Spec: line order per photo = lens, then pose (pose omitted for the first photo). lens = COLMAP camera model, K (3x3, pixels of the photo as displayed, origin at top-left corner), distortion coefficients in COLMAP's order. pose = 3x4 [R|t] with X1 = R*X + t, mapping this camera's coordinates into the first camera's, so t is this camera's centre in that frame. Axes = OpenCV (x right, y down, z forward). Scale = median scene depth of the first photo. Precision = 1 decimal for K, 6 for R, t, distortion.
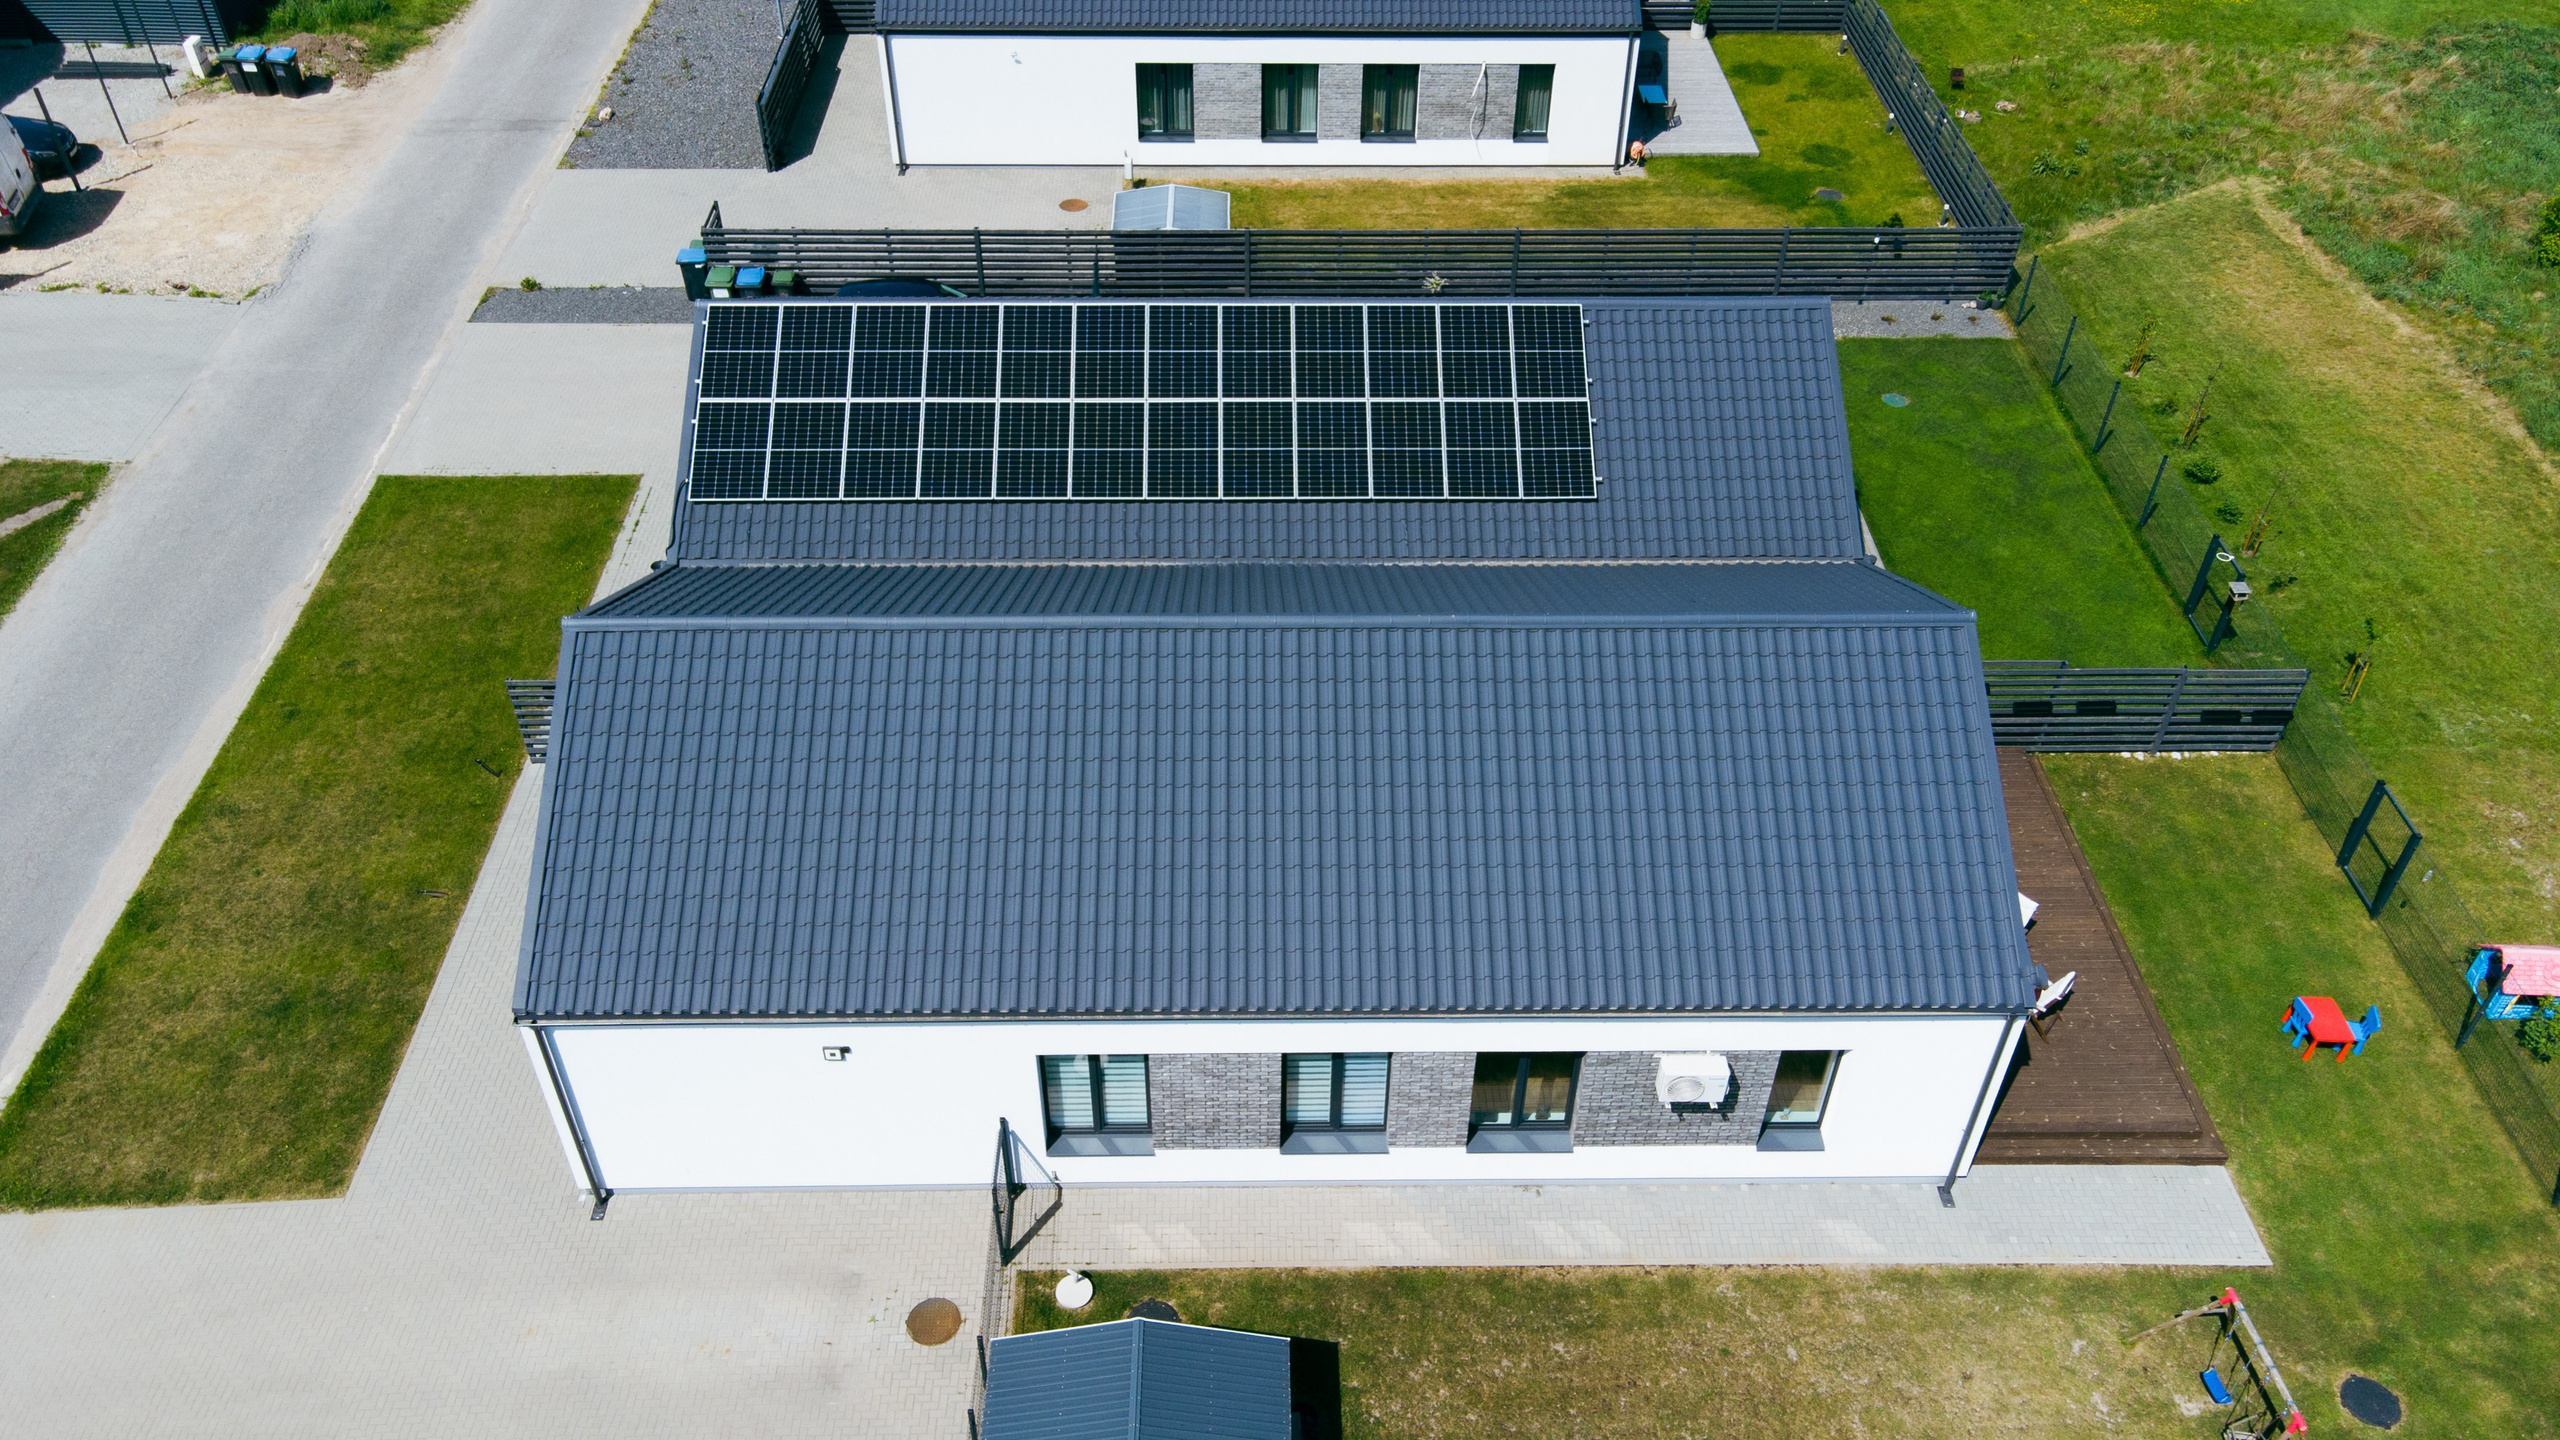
lens RADIAL K [[1964.5, 0, 1280.0], [0, 1964.5, 720.0], [0, 0, 1]] dist [0.009227, 0.112403]
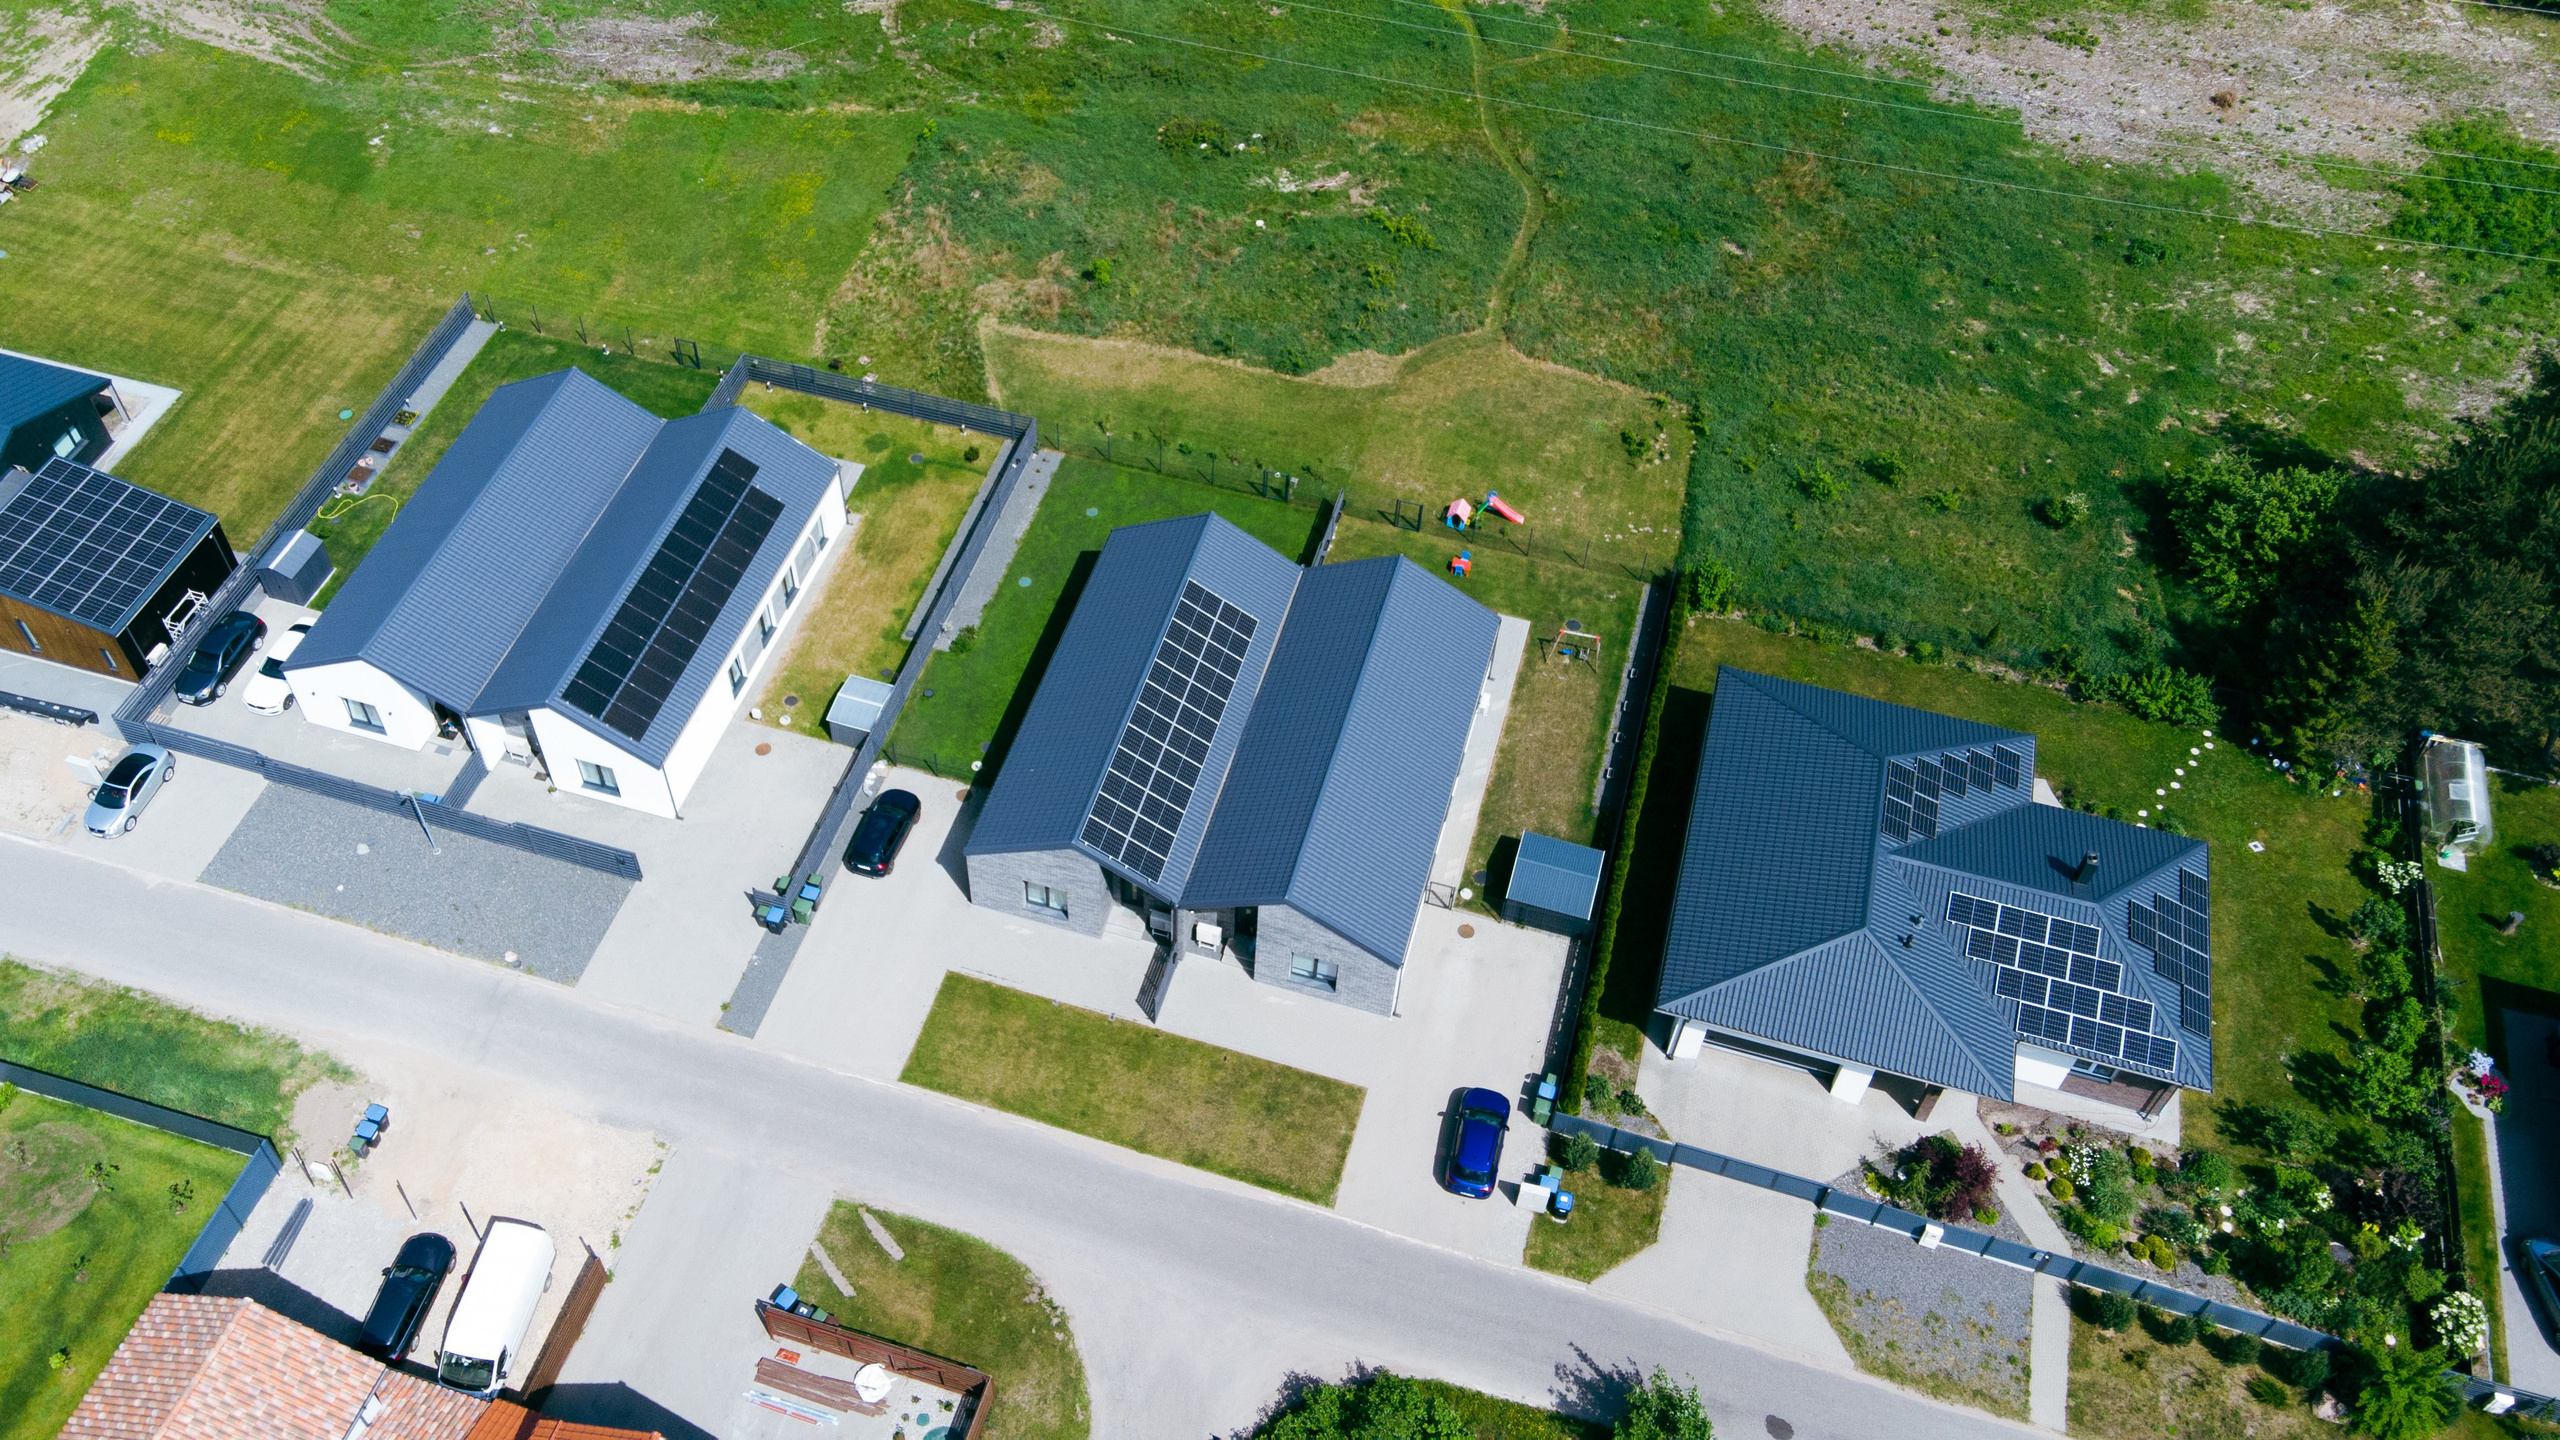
lens RADIAL K [[2113.3, 0, 1158.3], [0, 2113.3, 655.2], [0, 0, 1]] dist [0.043950, -0.001267]
pose [[0.320945, -0.723995, 0.610594, -1.204470], [0.622487, 0.647142, 0.440134, -1.030621], [-0.713796, 0.238828, 0.658374, -0.573551]]
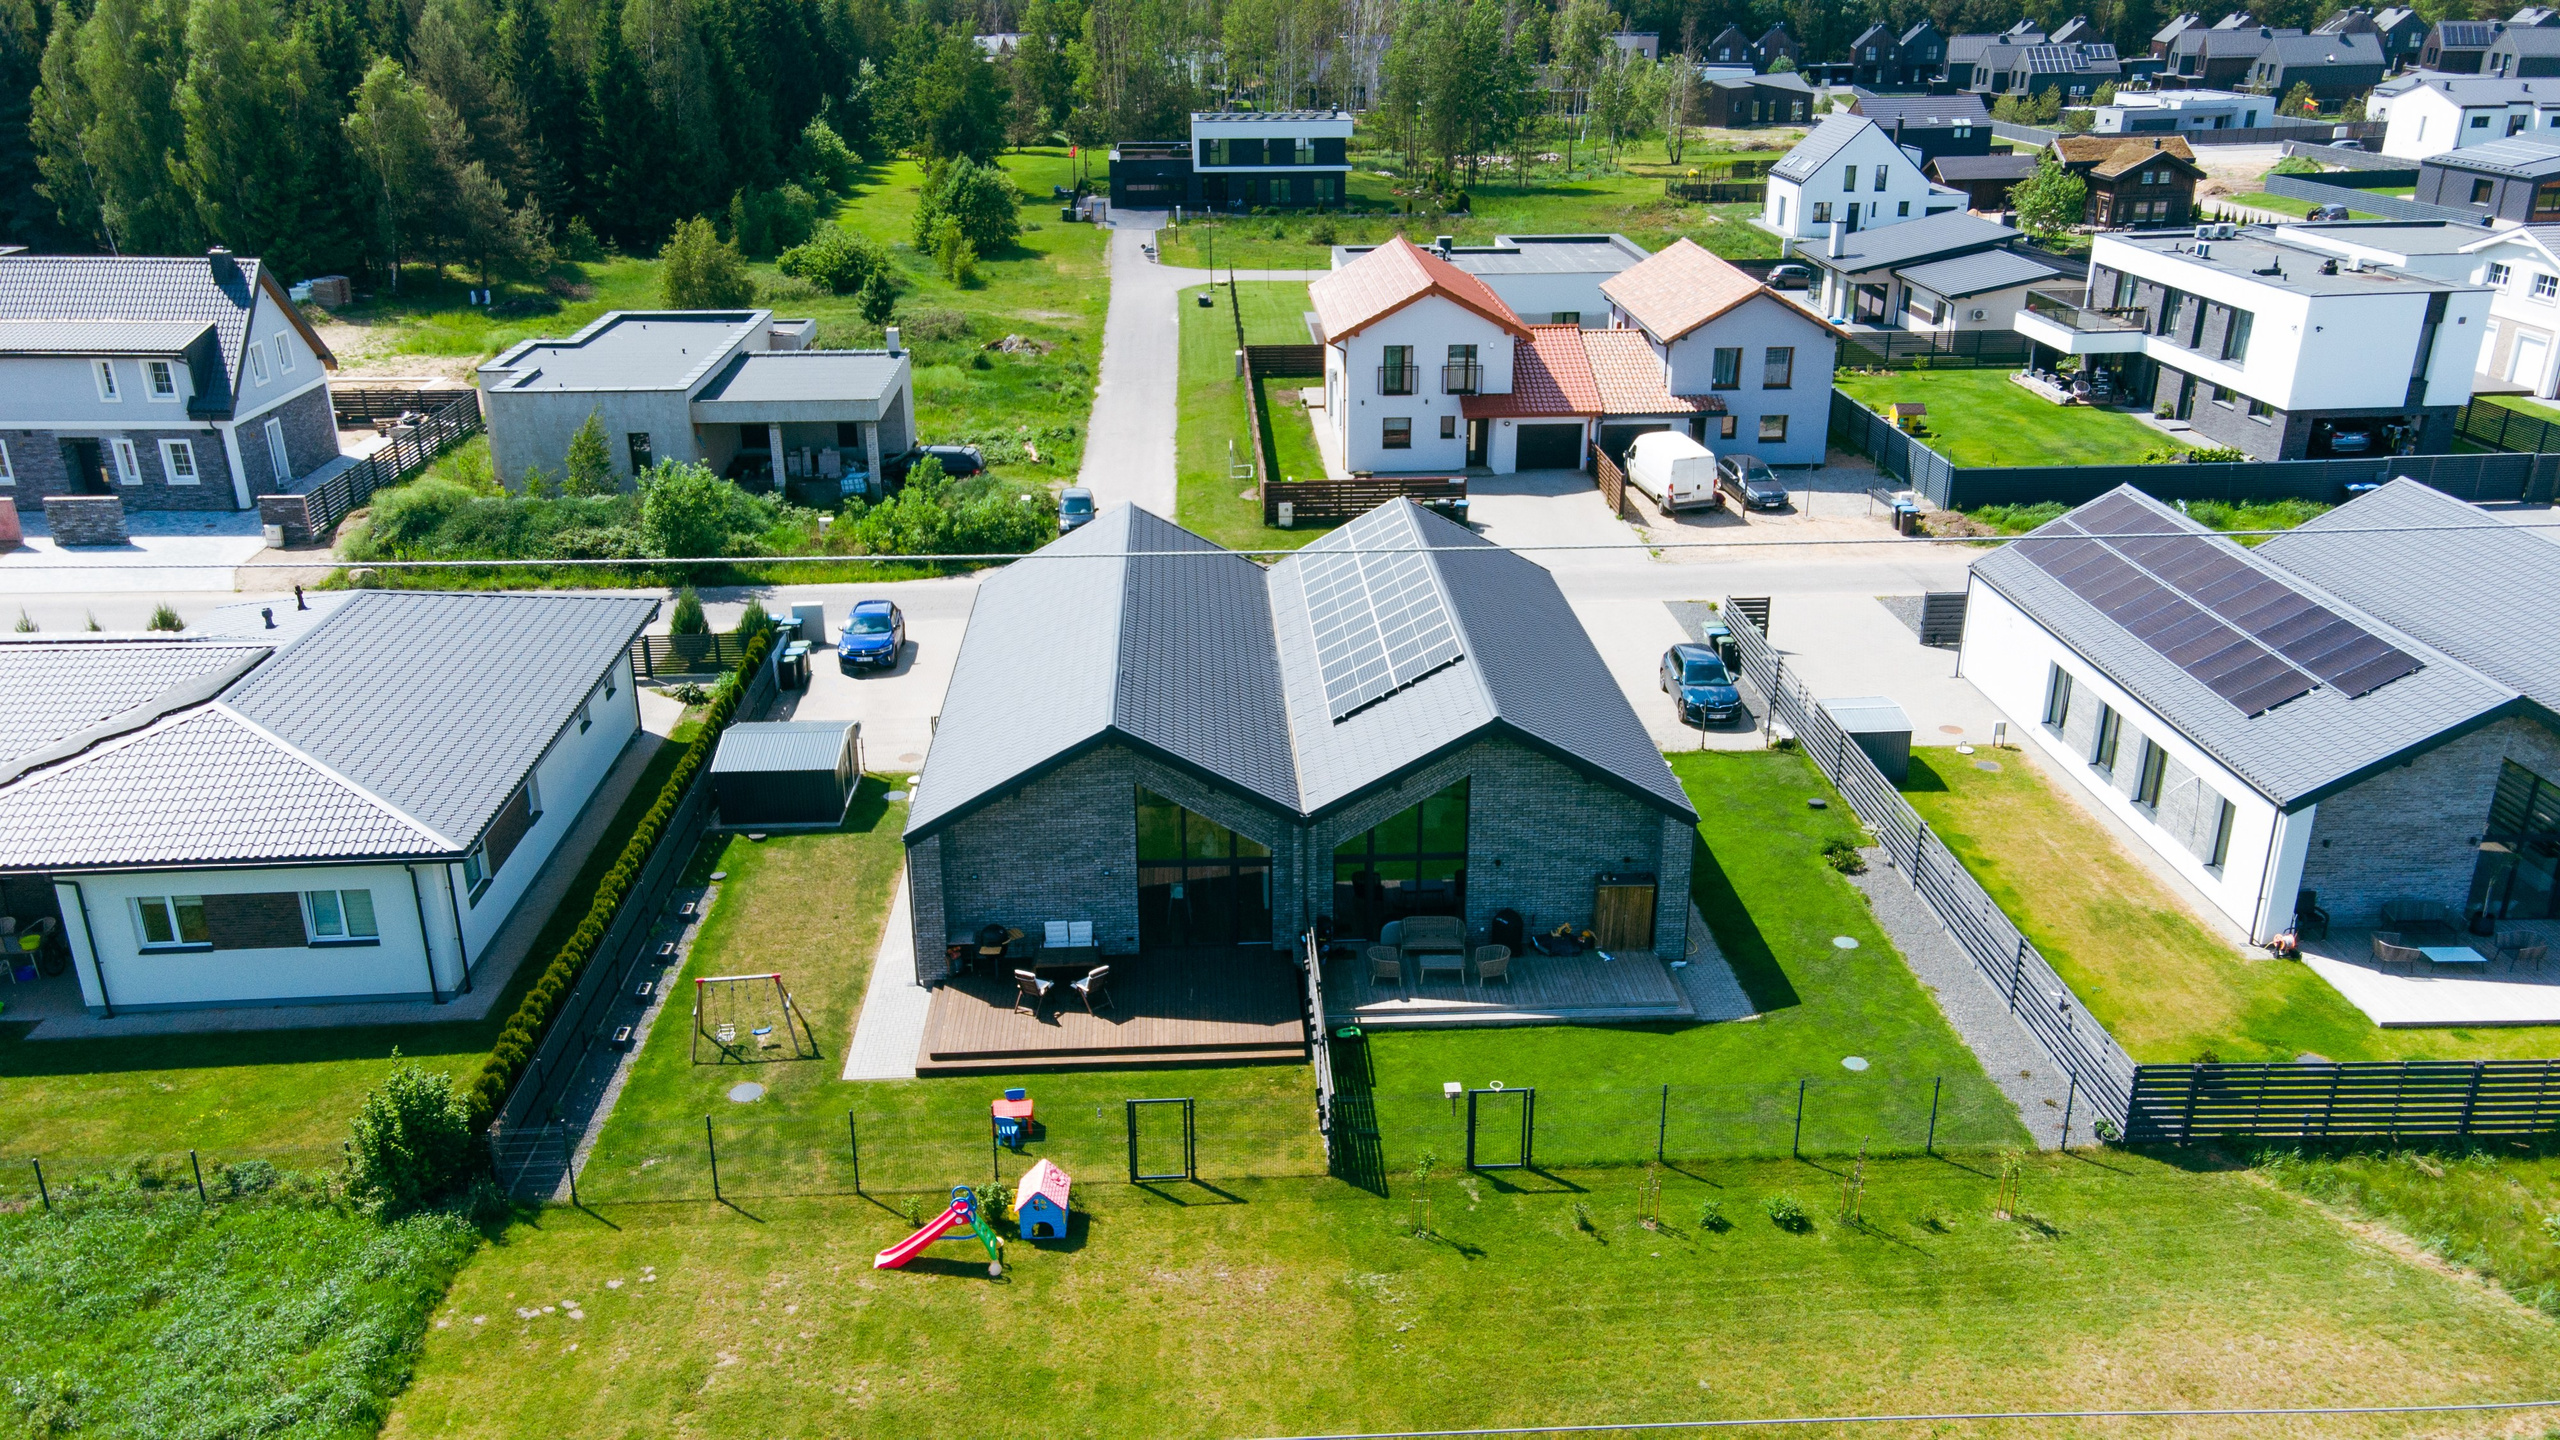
lens RADIAL K [[1944.4, 0, 1280.0], [0, 1944.4, 720.0], [0, 0, 1]] dist [0.002199, 0.133008]
pose [[0.032600, 0.358870, -0.932818, 1.114067], [-0.651290, 0.715576, 0.252532, -0.333151], [0.758128, 0.599302, 0.257056, 0.412986]]
